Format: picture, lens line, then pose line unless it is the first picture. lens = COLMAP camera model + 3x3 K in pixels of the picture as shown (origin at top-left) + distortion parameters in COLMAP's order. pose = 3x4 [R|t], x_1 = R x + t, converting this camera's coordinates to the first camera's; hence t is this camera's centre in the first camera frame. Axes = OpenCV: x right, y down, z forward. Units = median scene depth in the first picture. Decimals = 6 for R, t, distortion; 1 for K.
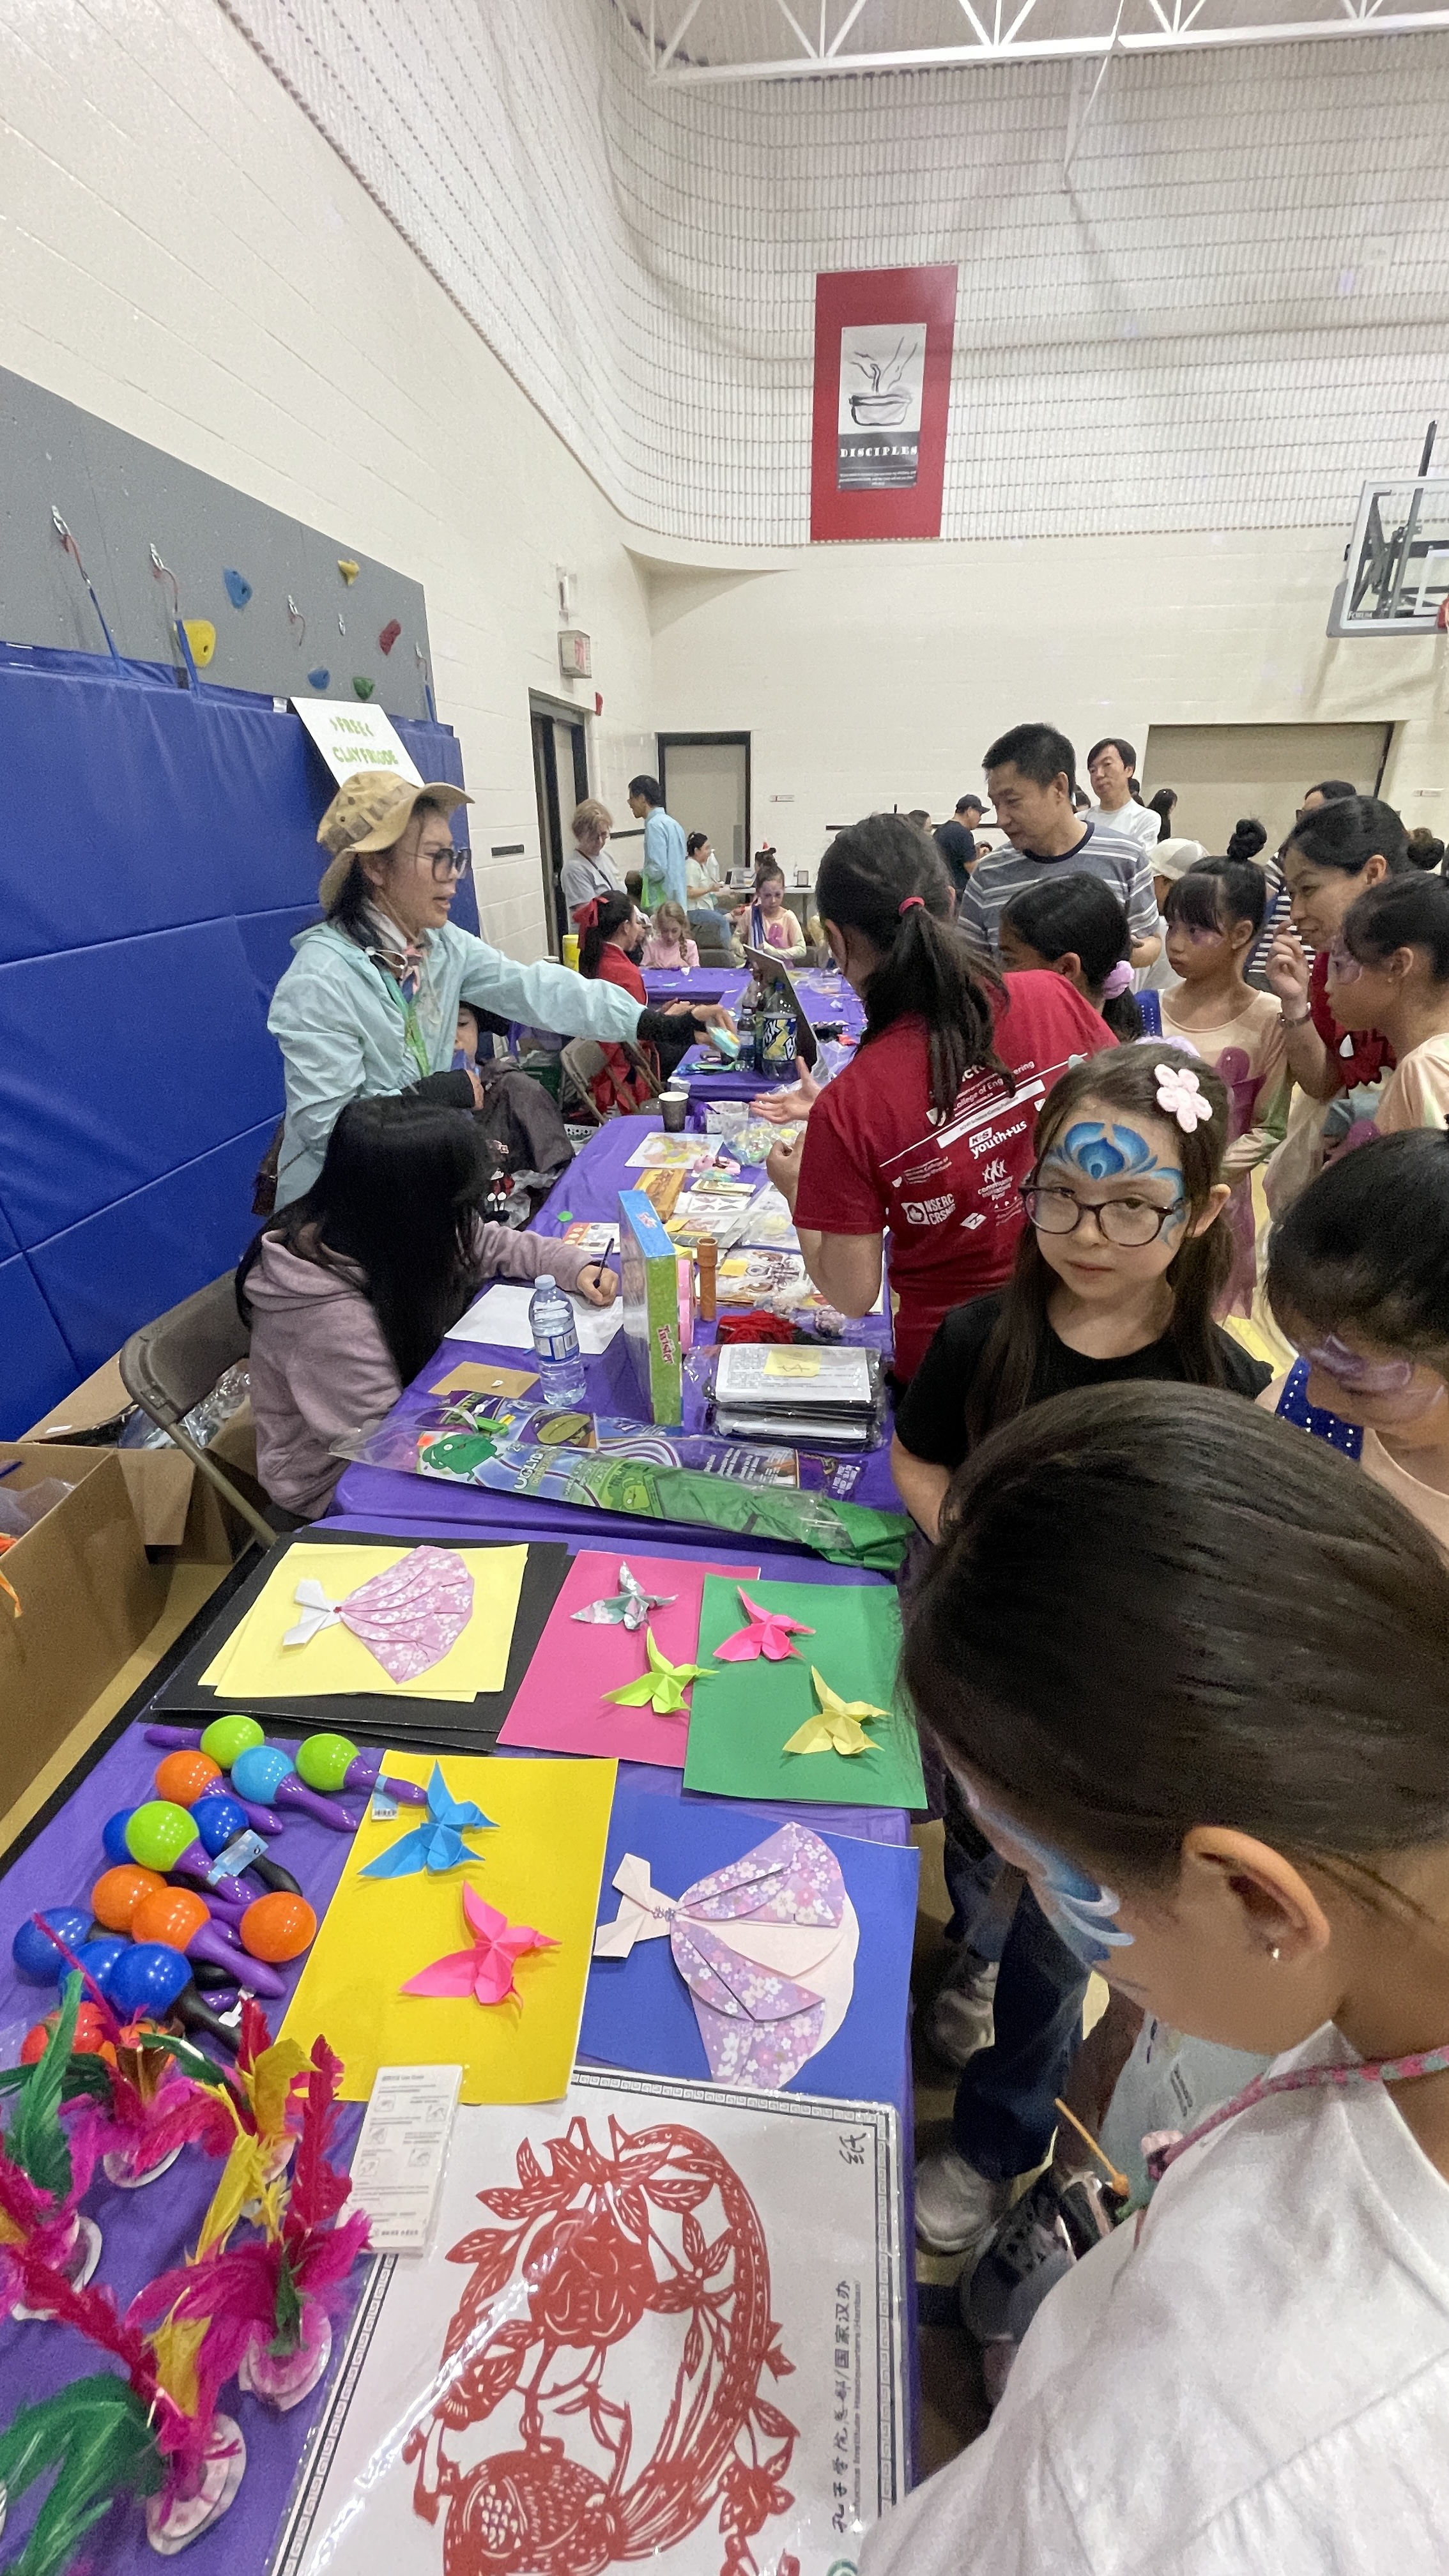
lens RADIAL K [[1037.2, 0, 720.3], [0, 1037.2, 1278.7], [0, 0, 1]] dist [-0.000275, 0.000799]
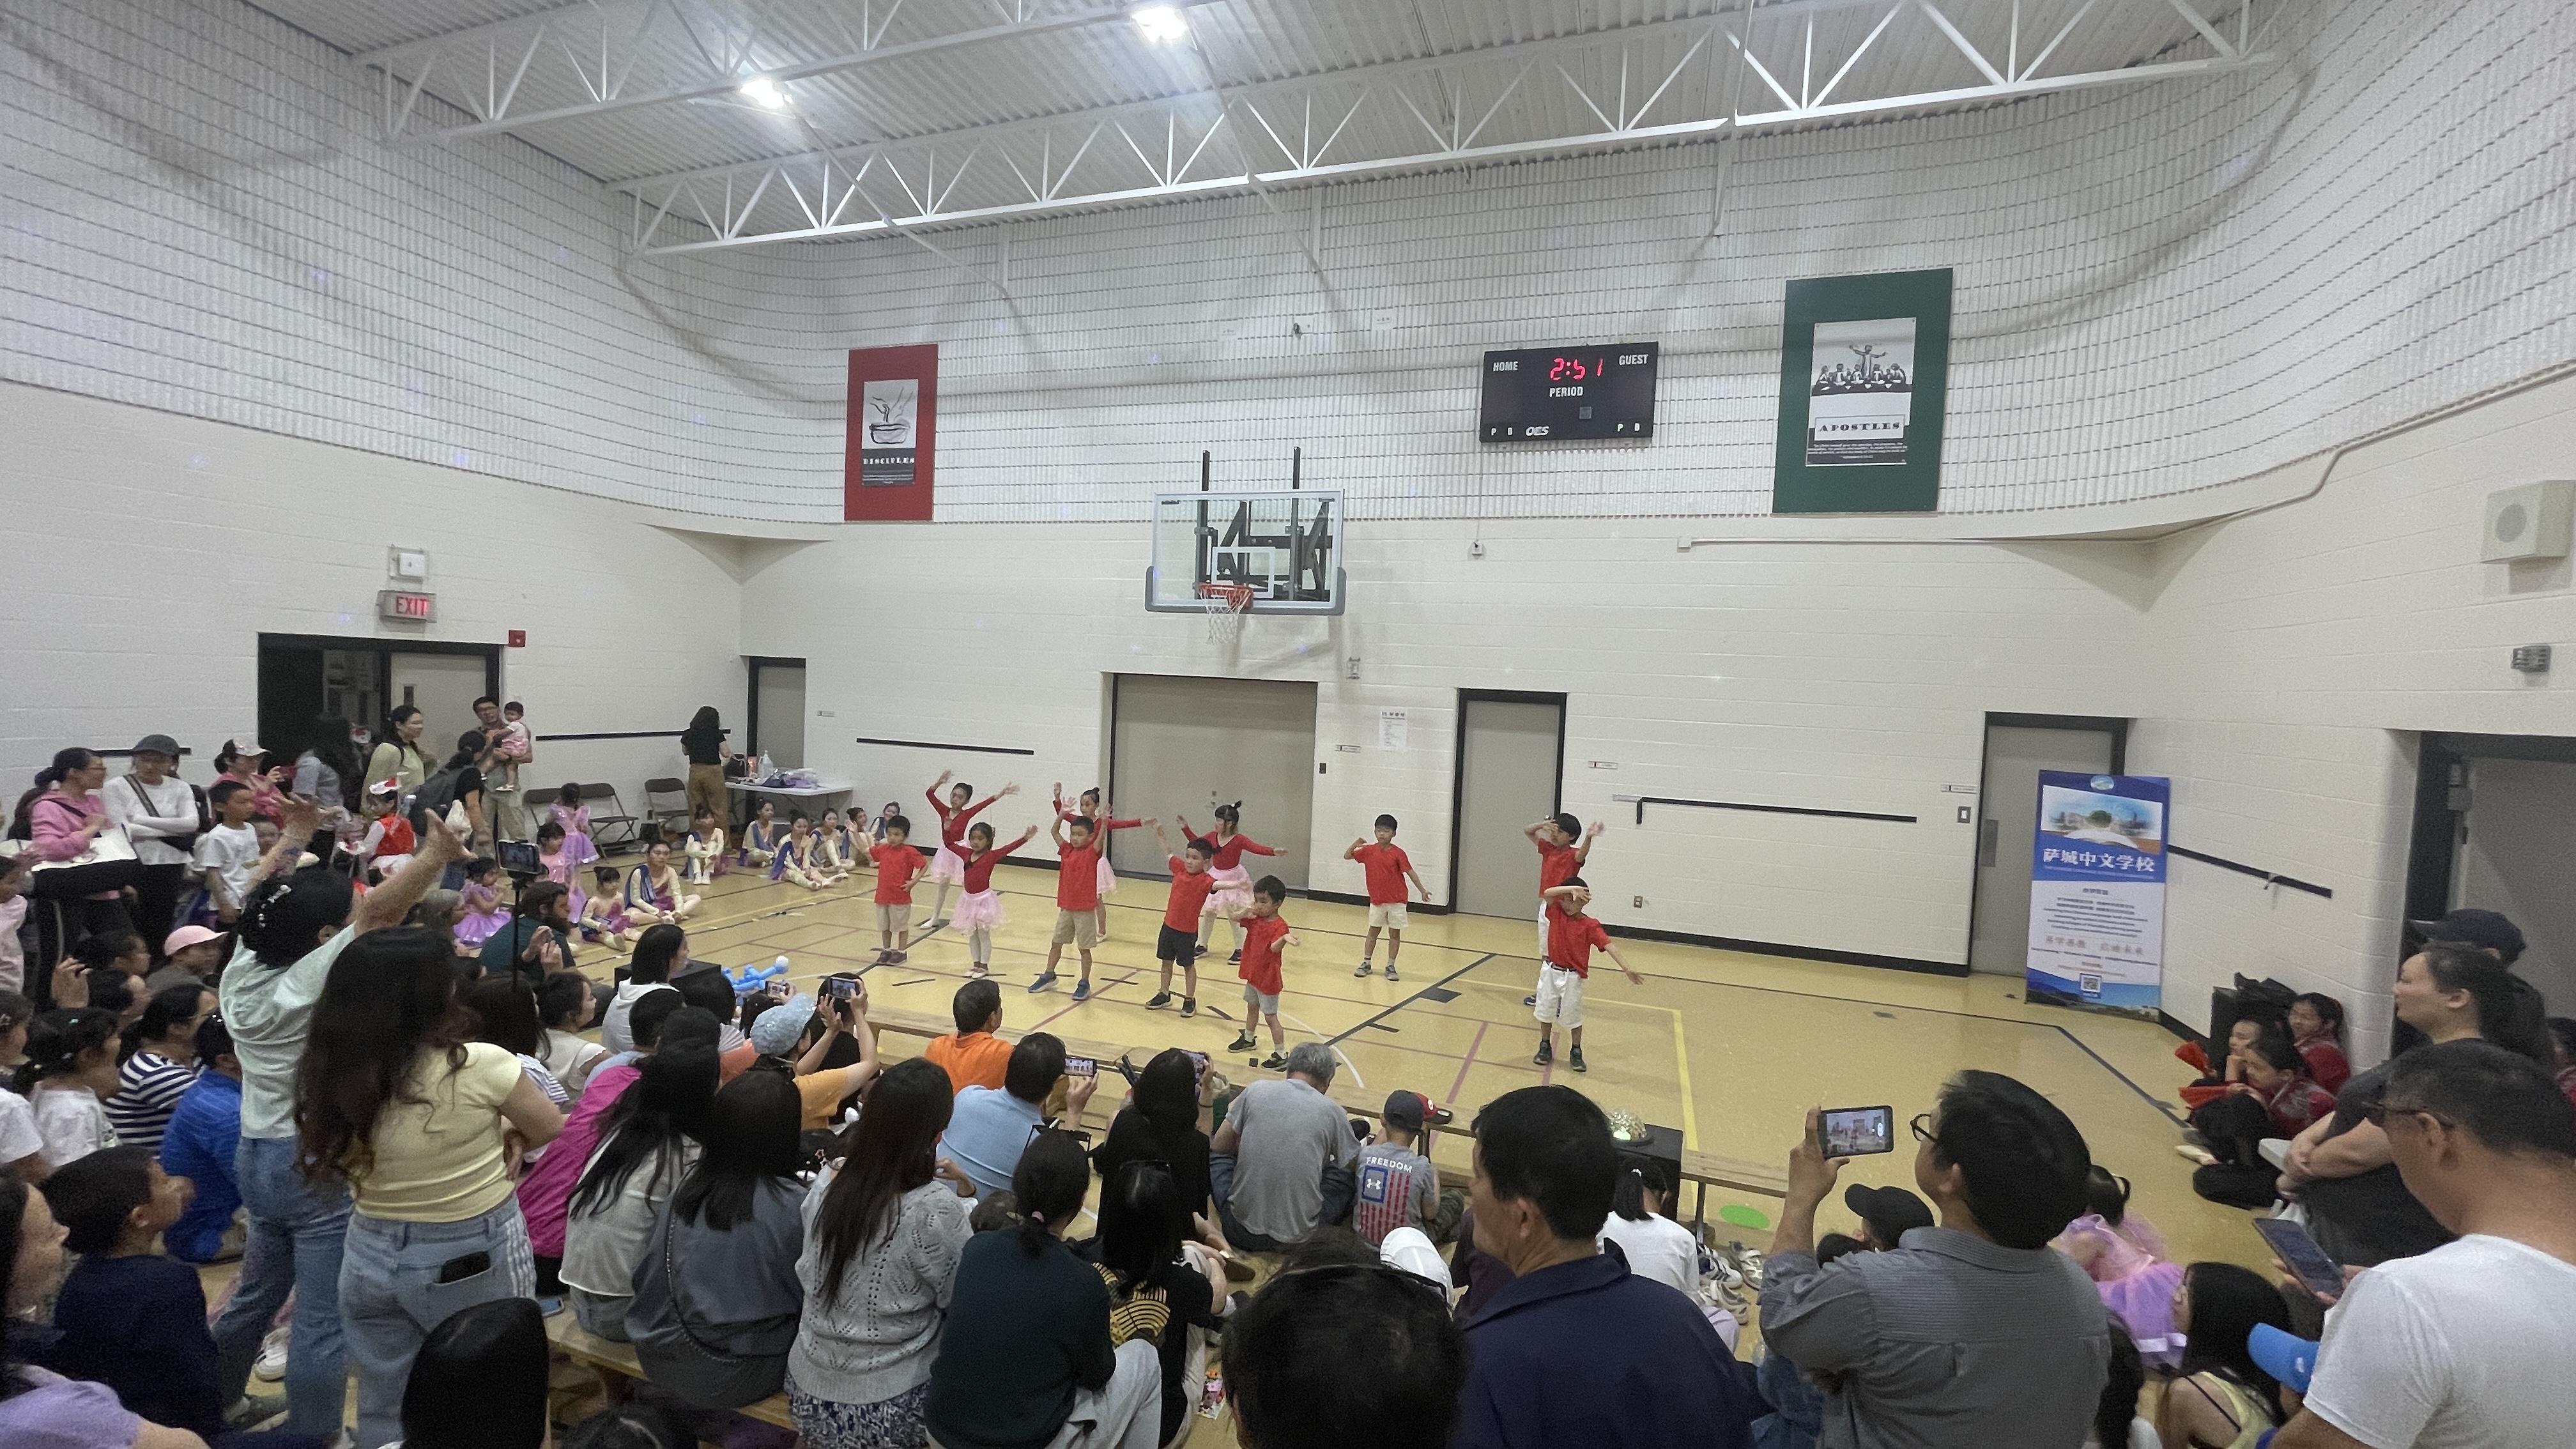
lens RADIAL K [[1037.2, 0, 1276.7], [0, 1037.2, 729.8], [0, 0, 1]] dist [-0.000275, 0.000799]
pose [[0.970909, 0.069042, -0.229281, 0.931984], [-0.149922, 0.921897, -0.357252, -0.134013], [0.186708, 0.381234, 0.905429, 0.092670]]
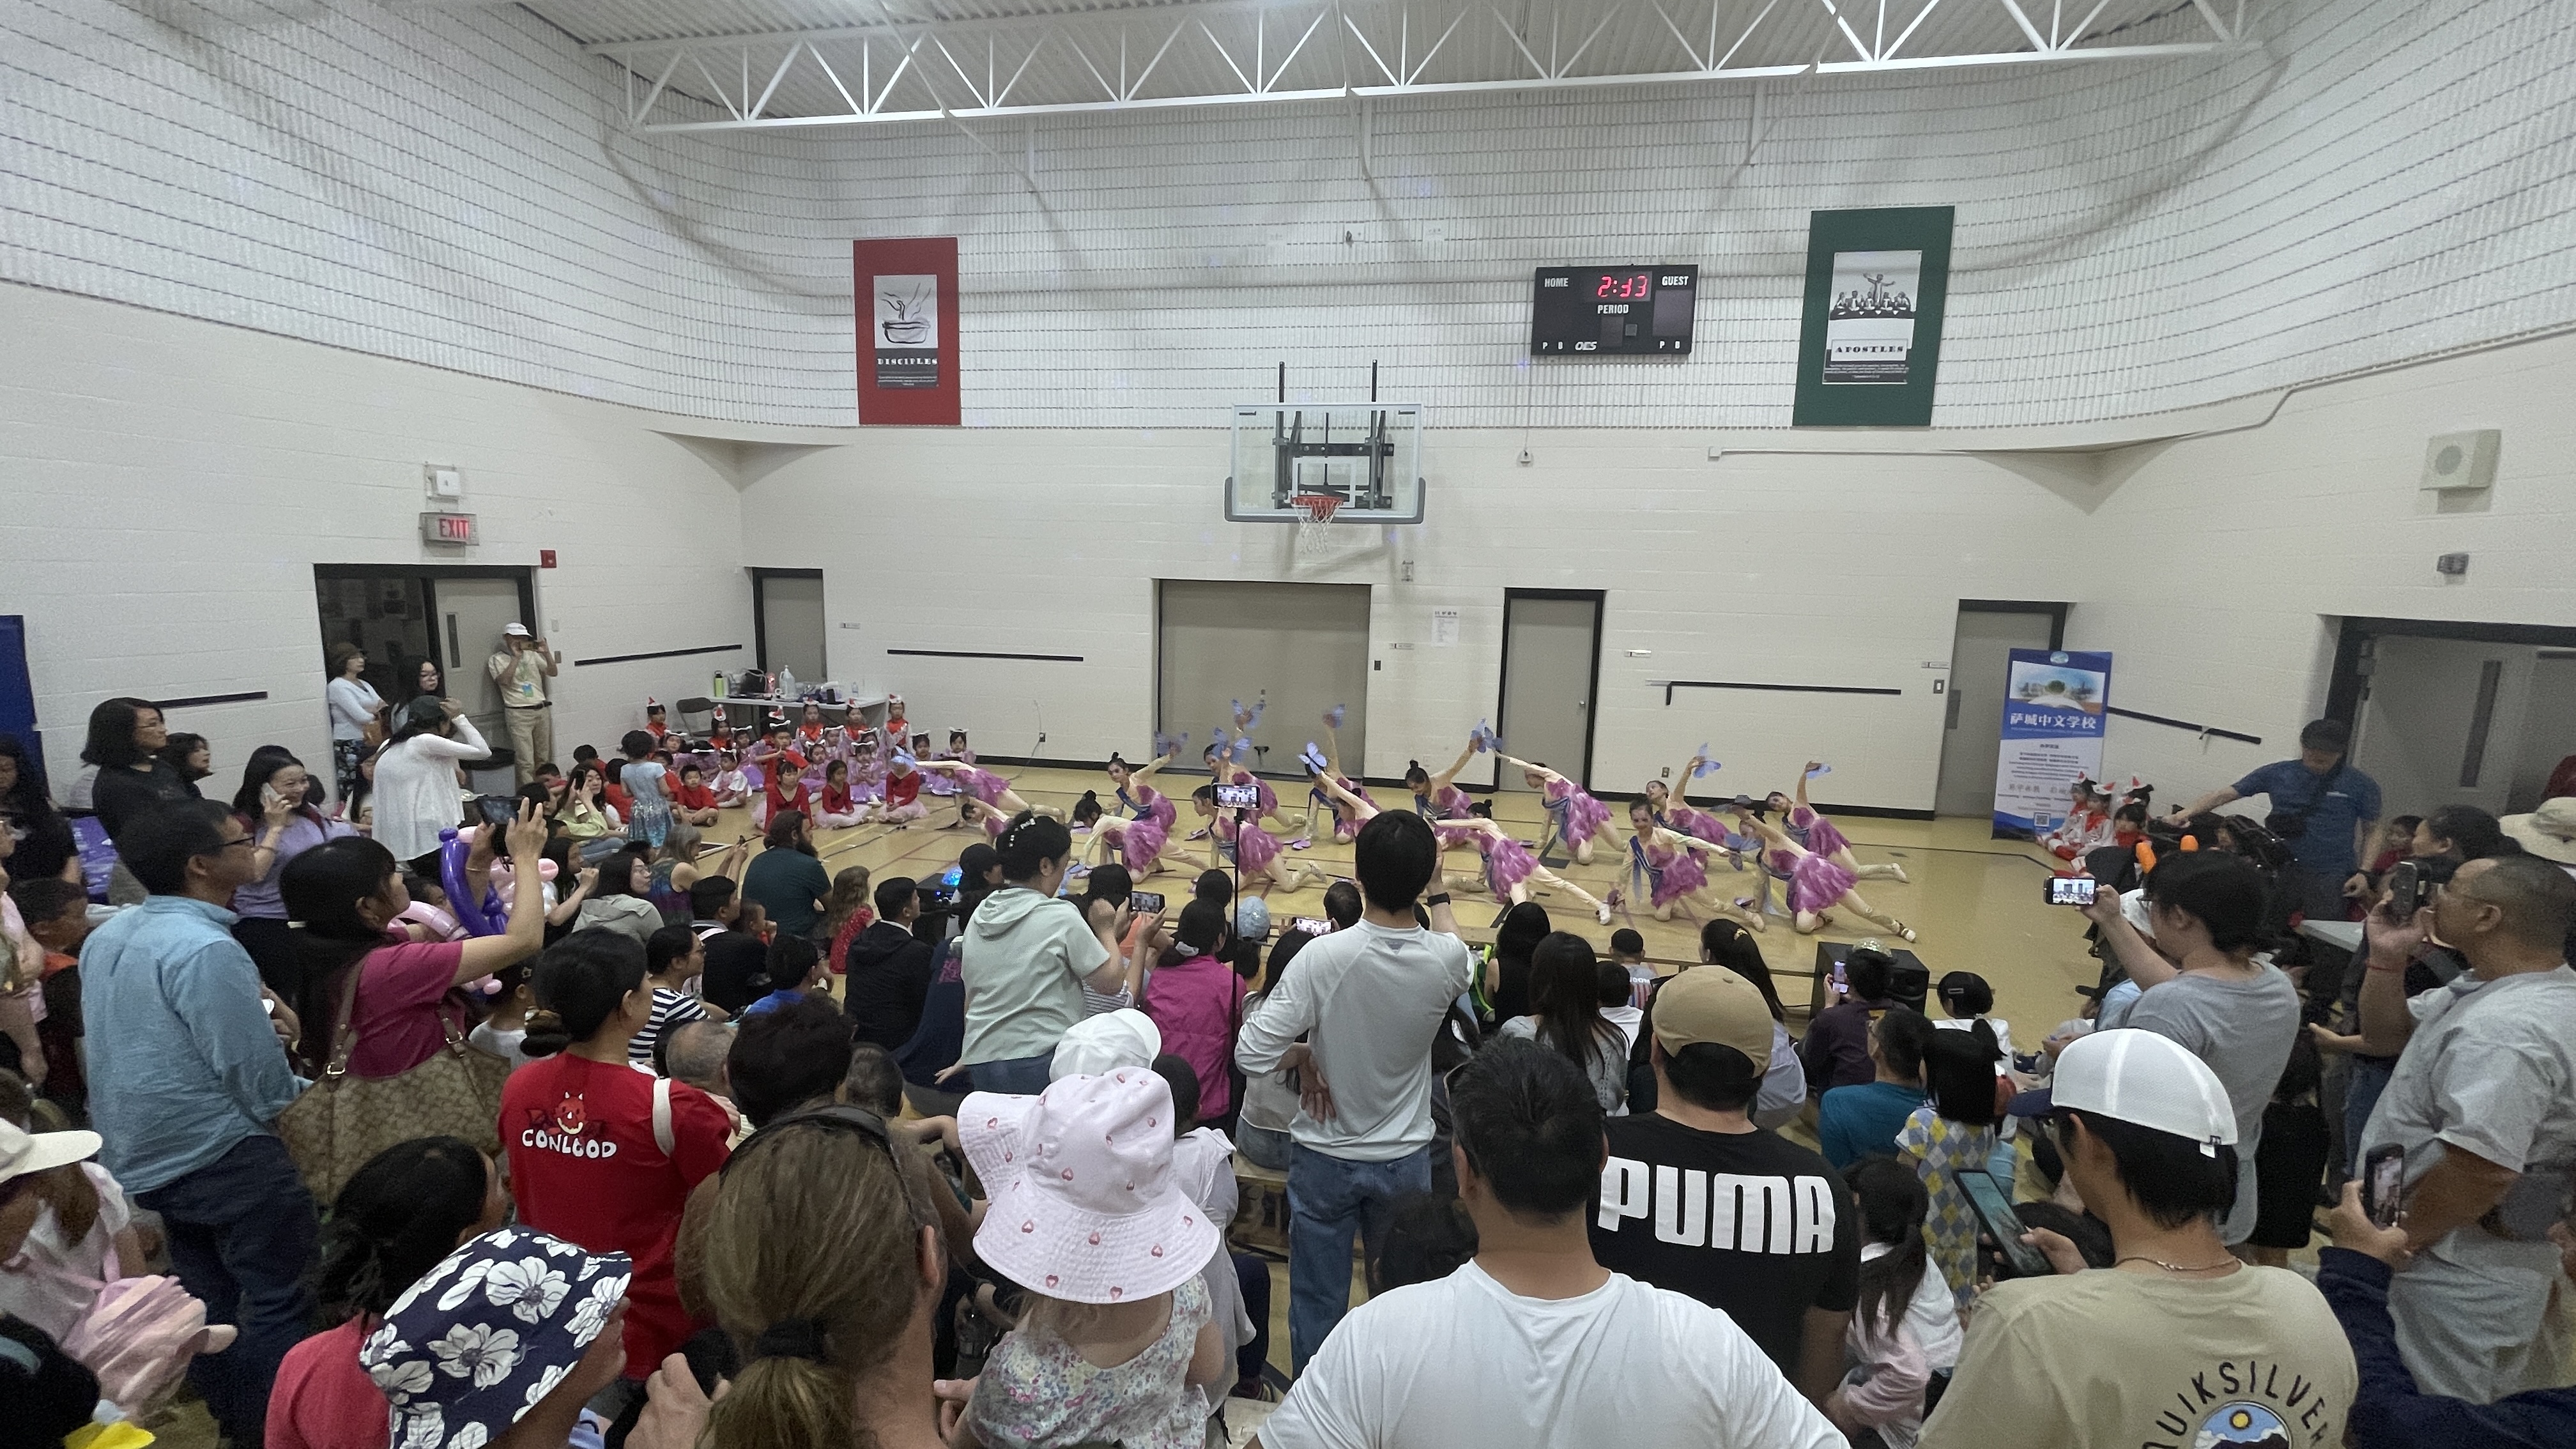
lens RADIAL K [[1037.2, 0, 1277.8], [0, 1037.2, 727.4], [0, 0, 1]] dist [-0.000275, 0.000799]
pose [[0.996324, 0.049527, -0.069892, 0.701421], [-0.066671, 0.960637, -0.269687, -0.101952], [0.053784, 0.273355, 0.960408, -0.009455]]
